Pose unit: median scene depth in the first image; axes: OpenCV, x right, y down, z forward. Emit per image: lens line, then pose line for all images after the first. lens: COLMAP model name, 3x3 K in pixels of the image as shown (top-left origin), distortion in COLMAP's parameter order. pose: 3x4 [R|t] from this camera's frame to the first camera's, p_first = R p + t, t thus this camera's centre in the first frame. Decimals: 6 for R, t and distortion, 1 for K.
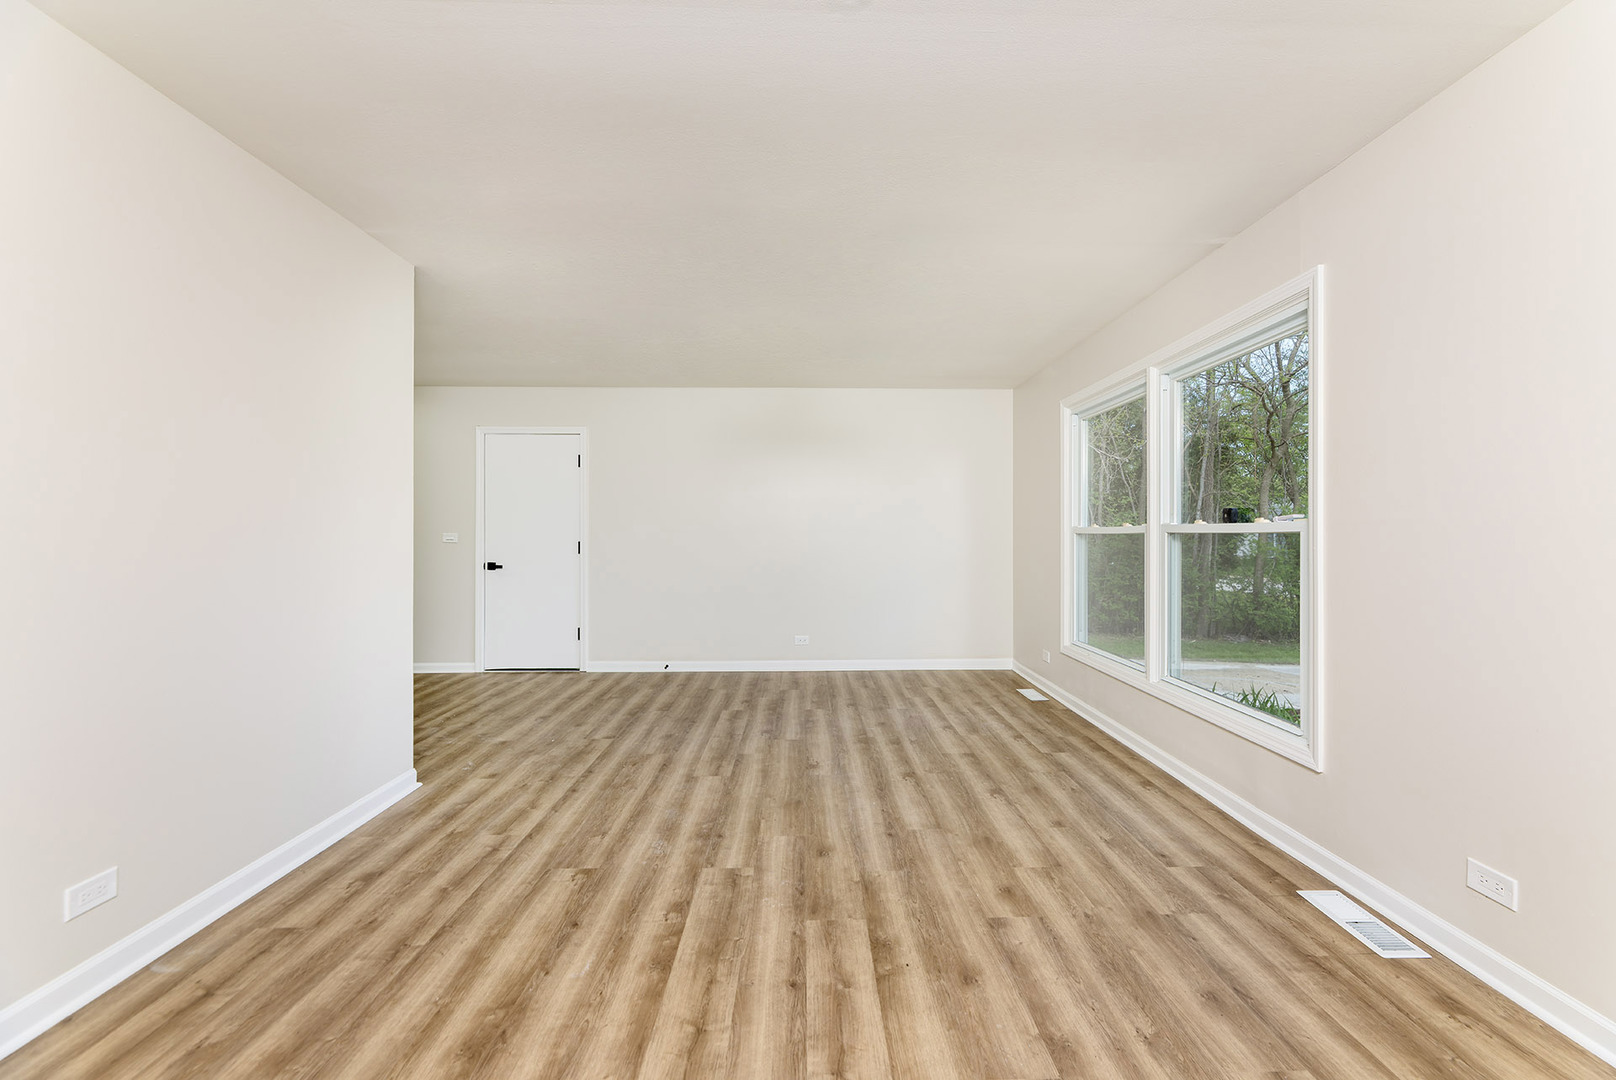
lens RADIAL K [[659.4, 0, 828.7], [0, 659.4, 532.5], [0, 0, 1]] dist [-0.002020, -0.000558]
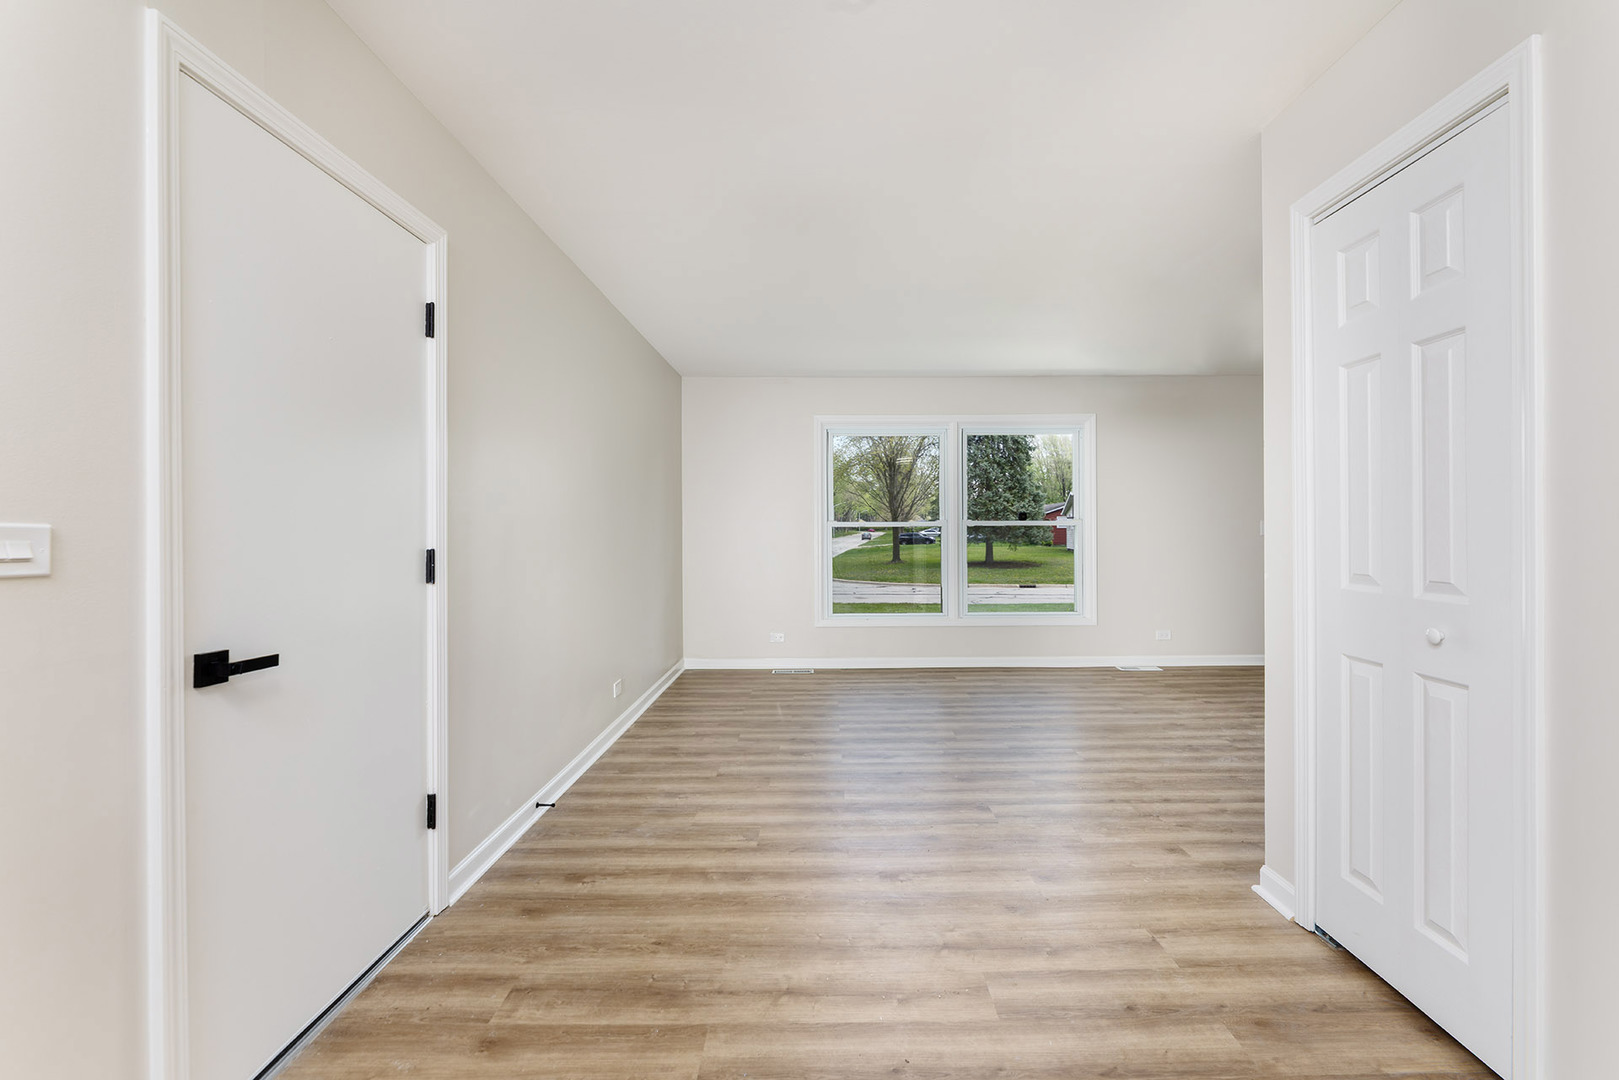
lens RADIAL K [[695.7, 0, 809.5], [0, 695.7, 540.0], [0, 0, 1]] dist [-0.014160, -0.000041]
pose [[0.055327, -0.015759, 0.998344, -1.576541], [0.008715, 0.999845, 0.015300, 0.007608], [-0.998430, 0.007854, 0.055456, 1.649505]]
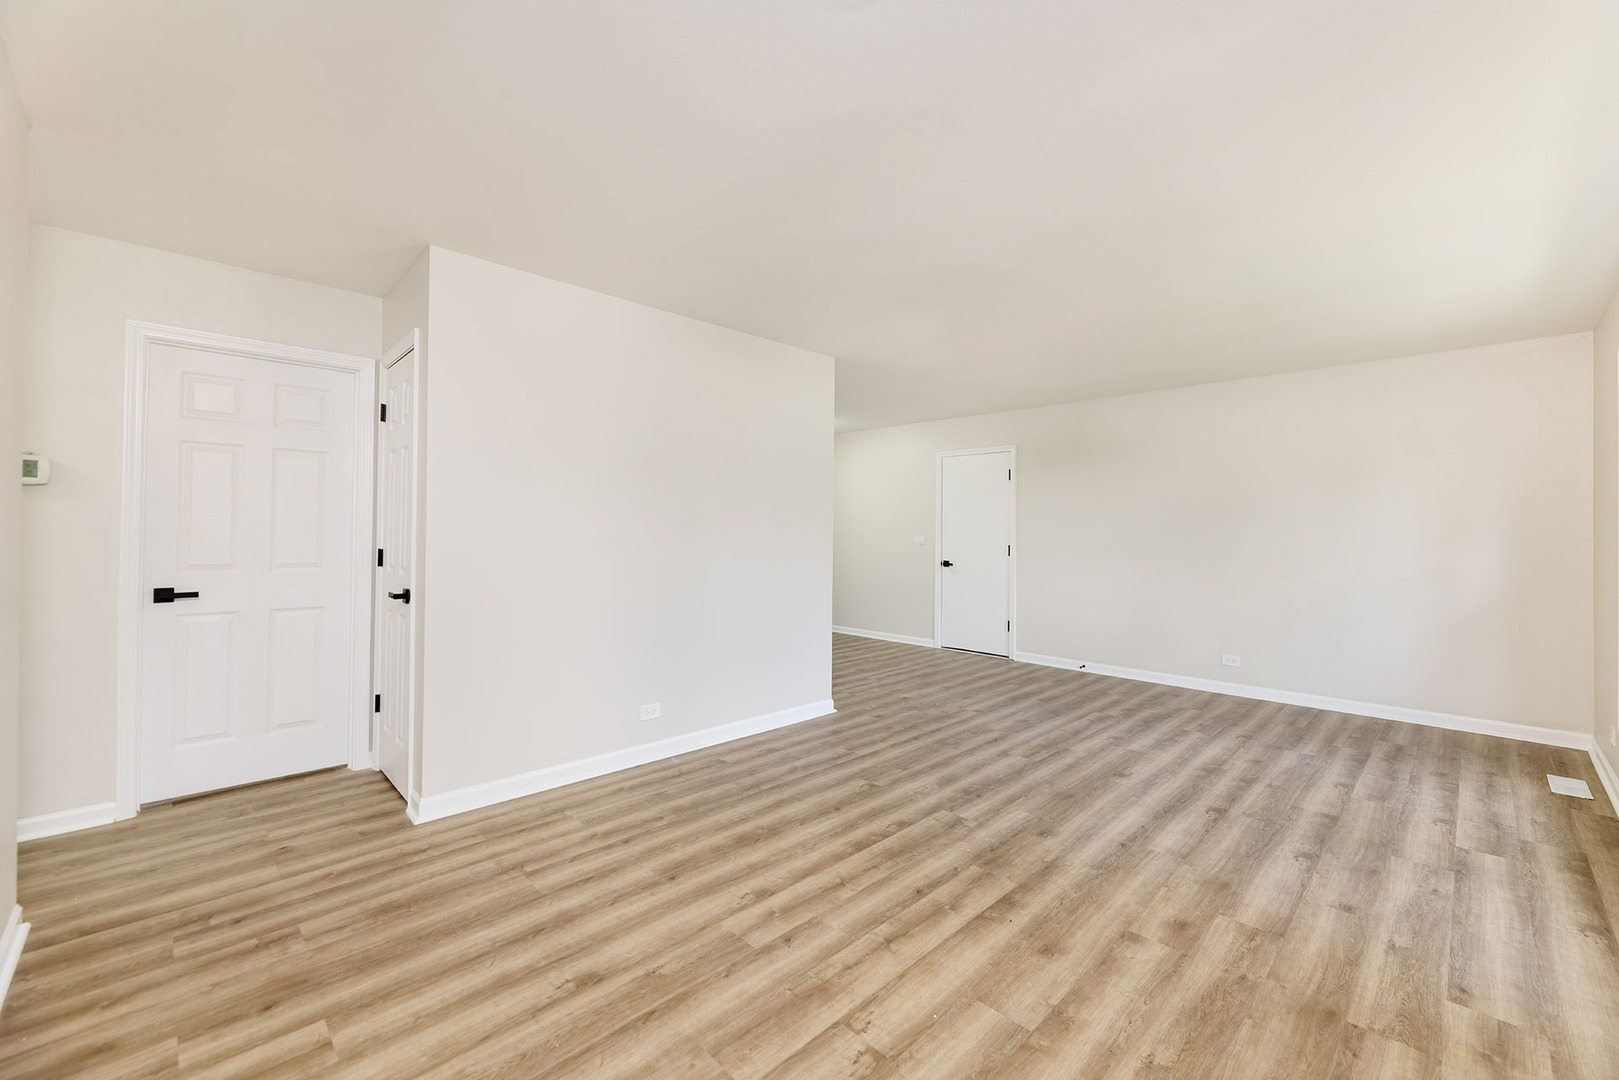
lens RADIAL K [[663.8, 0, 834.0], [0, 663.8, 523.9], [0, 0, 1]] dist [-0.000330, 0.000024]
pose [[0.692575, -0.001810, -0.721344, 0.507366], [-0.007546, 0.999924, -0.009754, -0.018779], [0.721306, 0.012199, 0.692509, -0.028192]]
